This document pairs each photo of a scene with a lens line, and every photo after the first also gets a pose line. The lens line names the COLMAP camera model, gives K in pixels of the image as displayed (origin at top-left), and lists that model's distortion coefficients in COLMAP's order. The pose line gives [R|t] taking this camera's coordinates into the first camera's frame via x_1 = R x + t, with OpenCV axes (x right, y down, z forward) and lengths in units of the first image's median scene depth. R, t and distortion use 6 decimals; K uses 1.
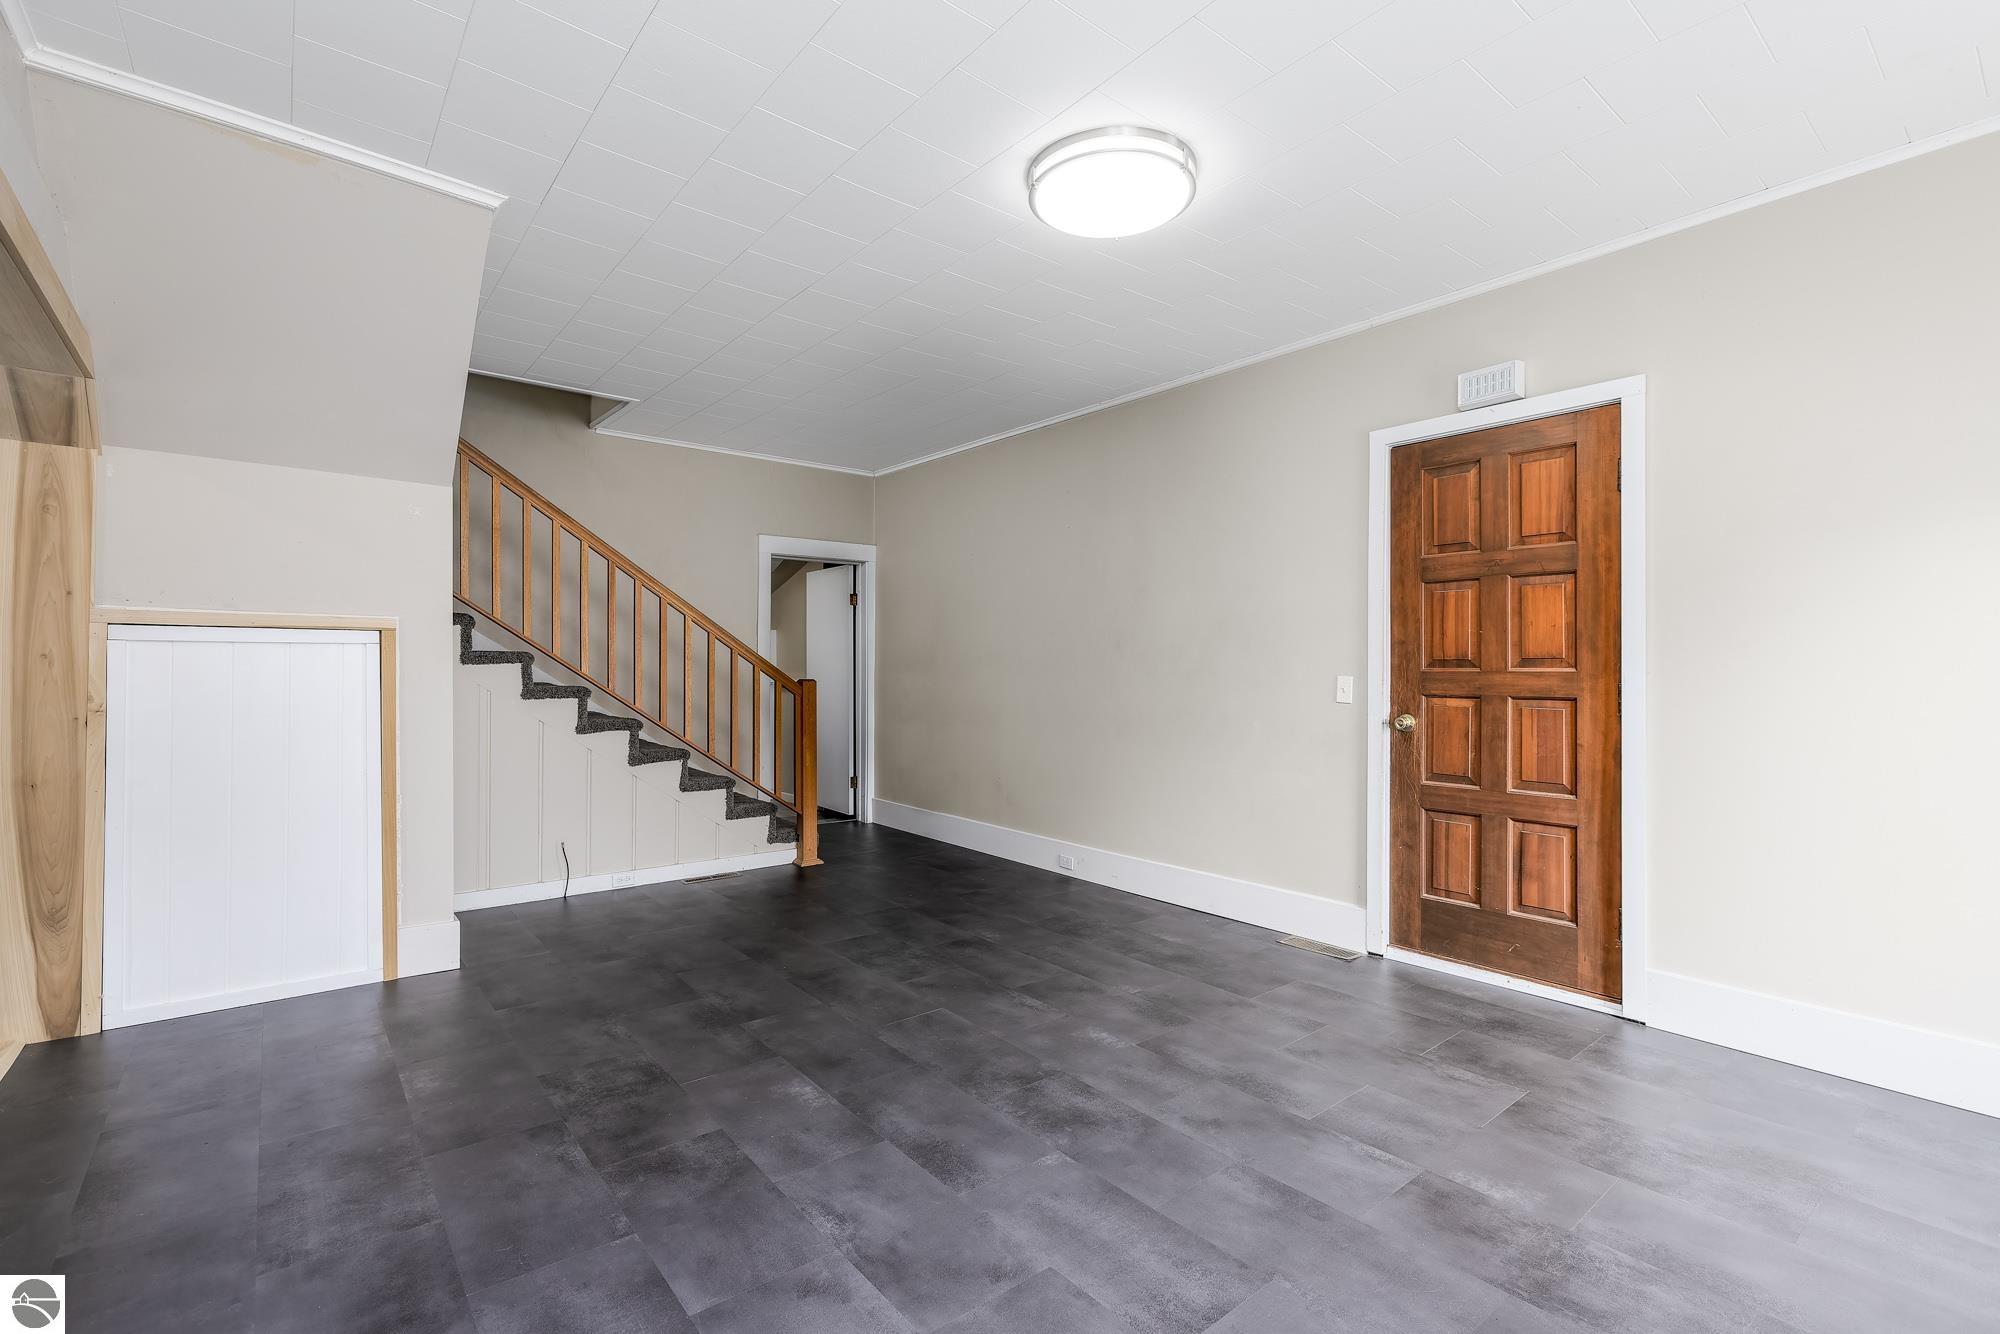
lens RADIAL K [[891.5, 0, 1000.0], [0, 891.5, 667.0], [0, 0, 1]] dist [-0.009971, 0.000242]
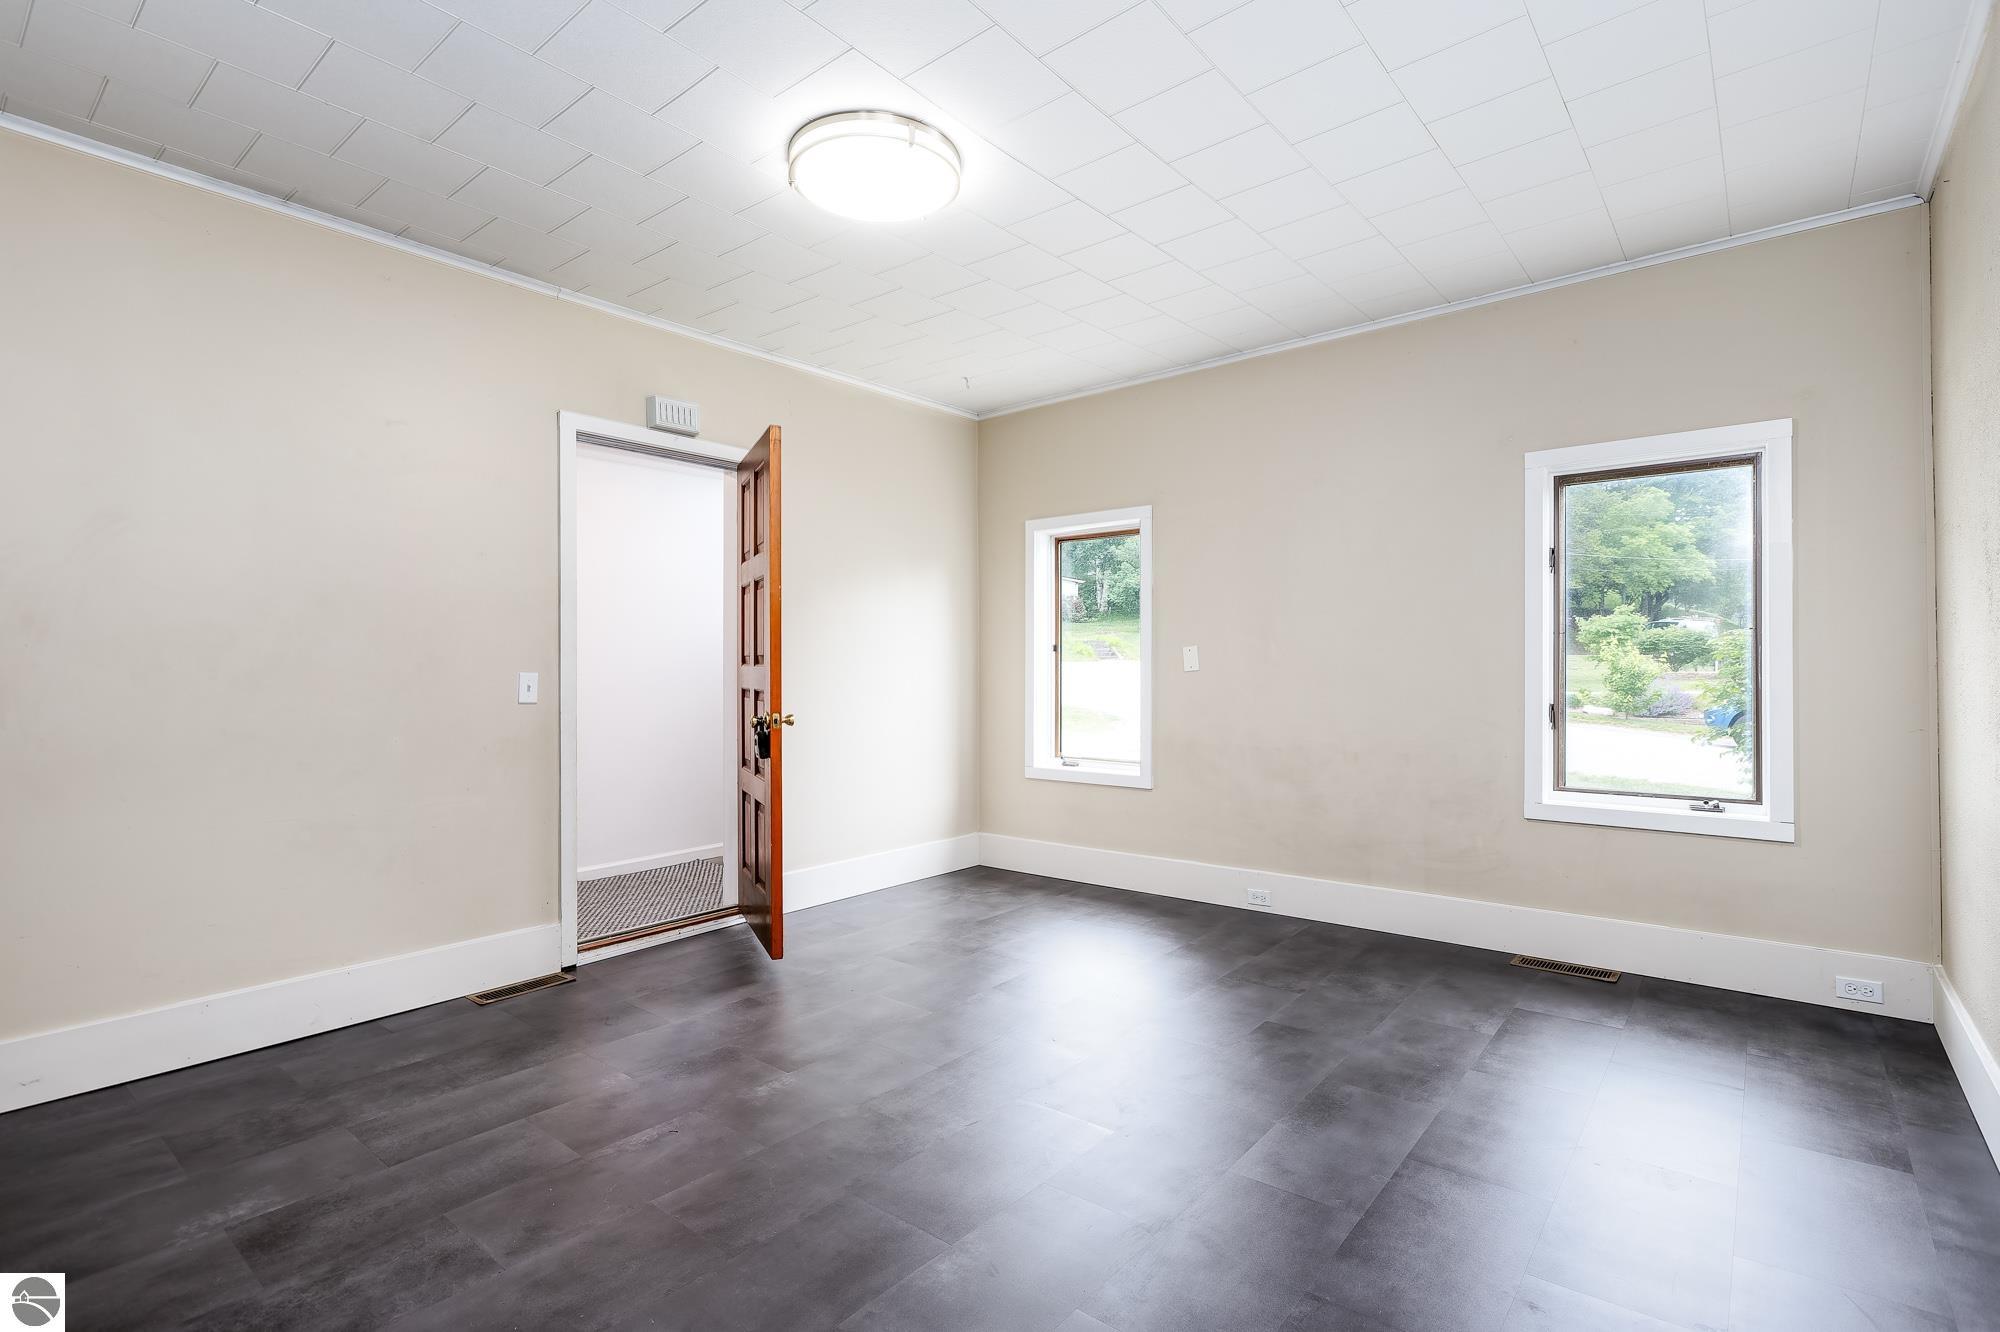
lens RADIAL K [[939.6, 0, 1000.0], [0, 939.6, 666.0], [0, 0, 1]] dist [-0.001266, 0.000206]
pose [[-0.198007, 0.000264, 0.980201, -0.738657], [0.001546, 0.999999, 0.000043, 0.005278], [-0.980199, 0.001523, -0.198007, 0.861143]]
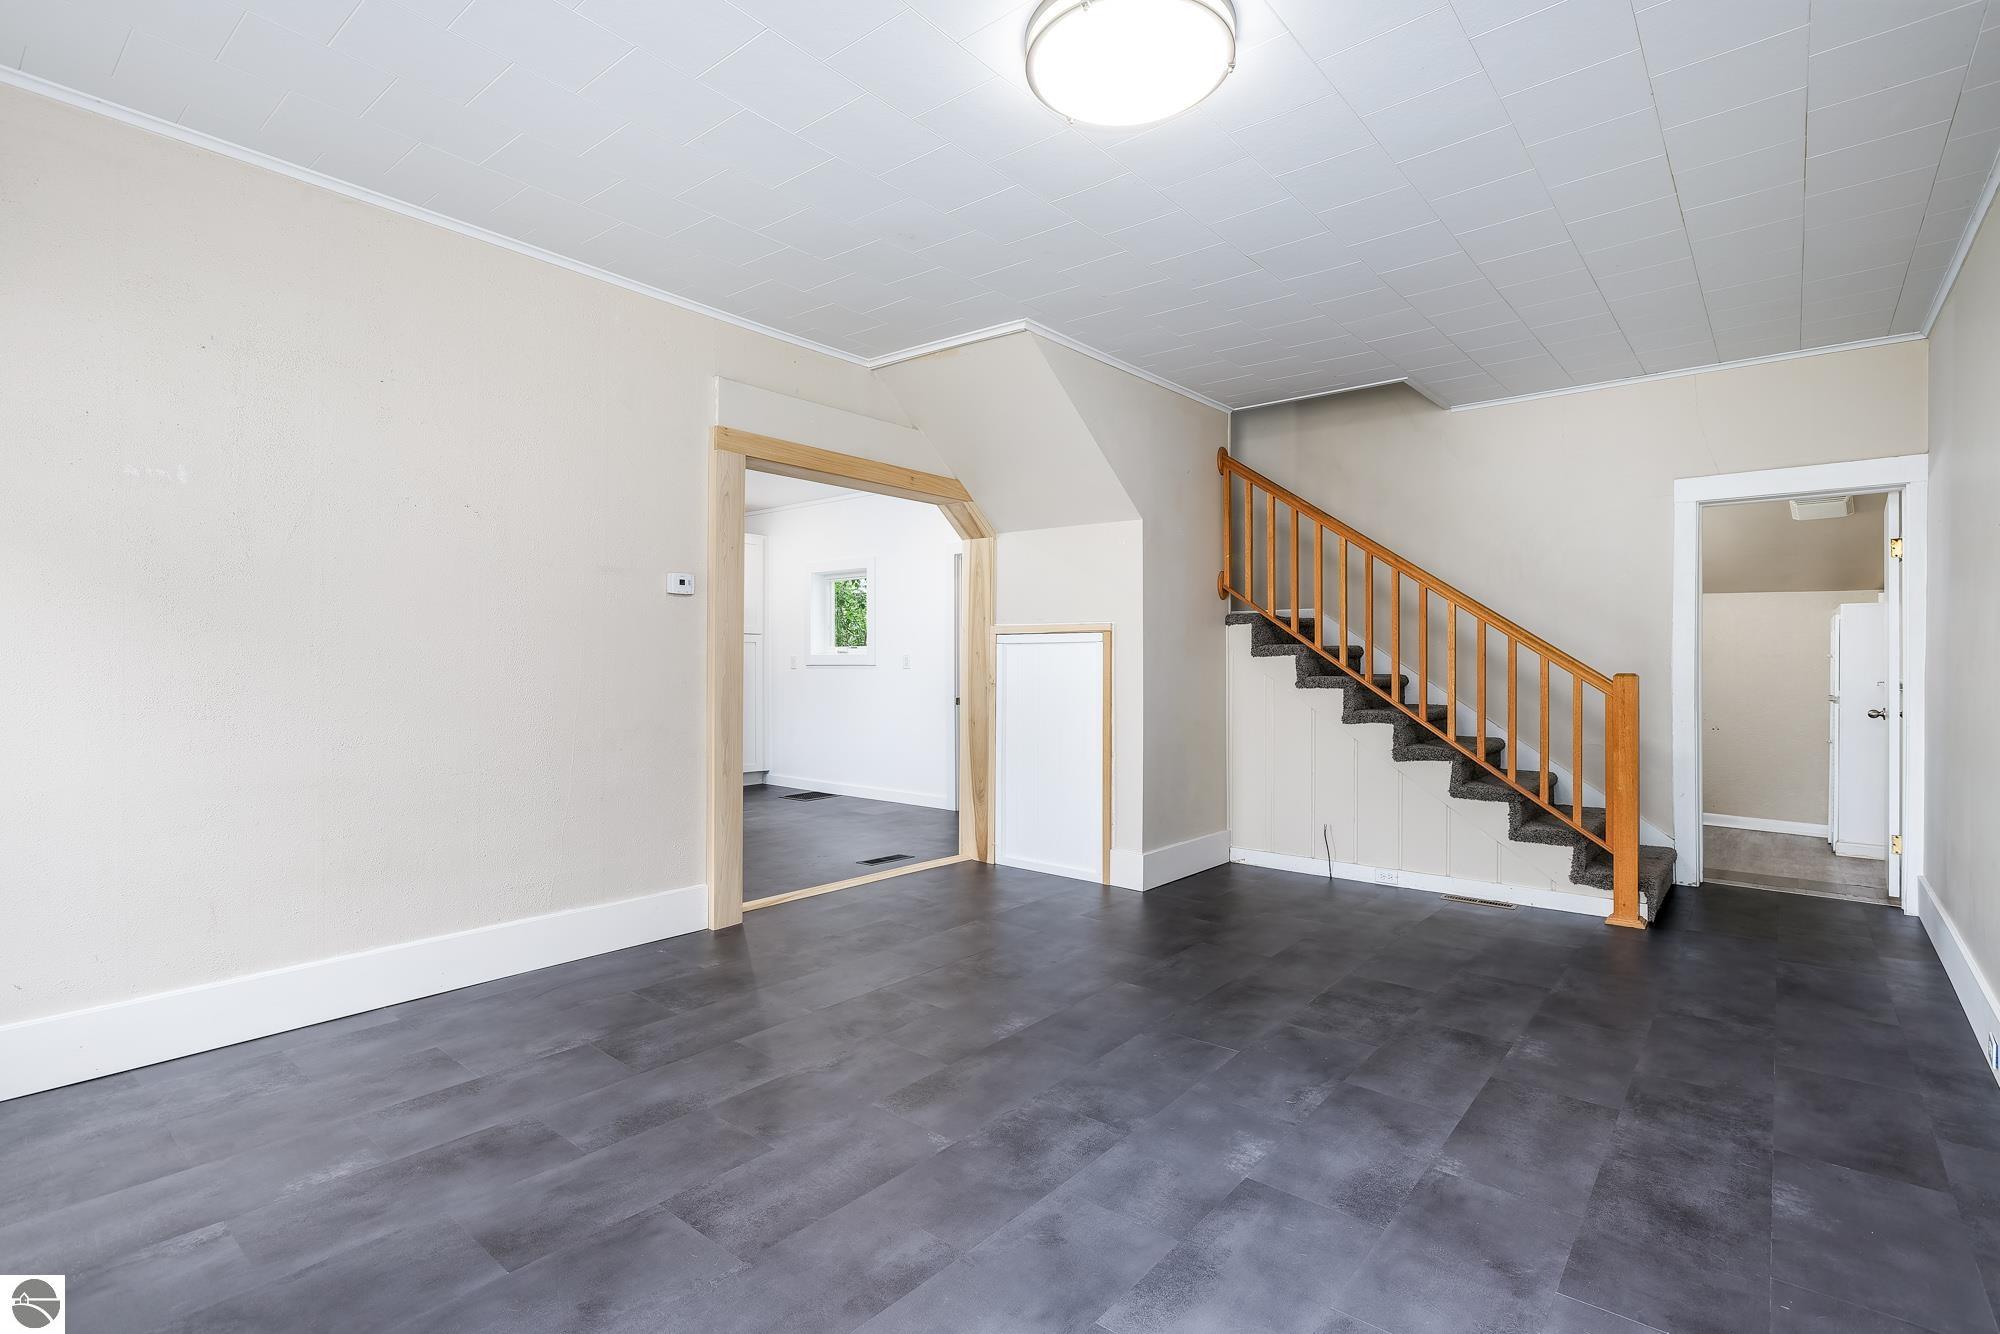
lens RADIAL K [[939.6, 0, 1000.0], [0, 939.6, 667.0], [0, 0, 1]] dist [-0.001266, 0.000206]
pose [[0.191532, 0.001809, -0.981485, 0.754356], [0.002655, 0.999994, 0.002361, 0.009972], [0.981483, -0.003058, 0.191526, 0.583726]]
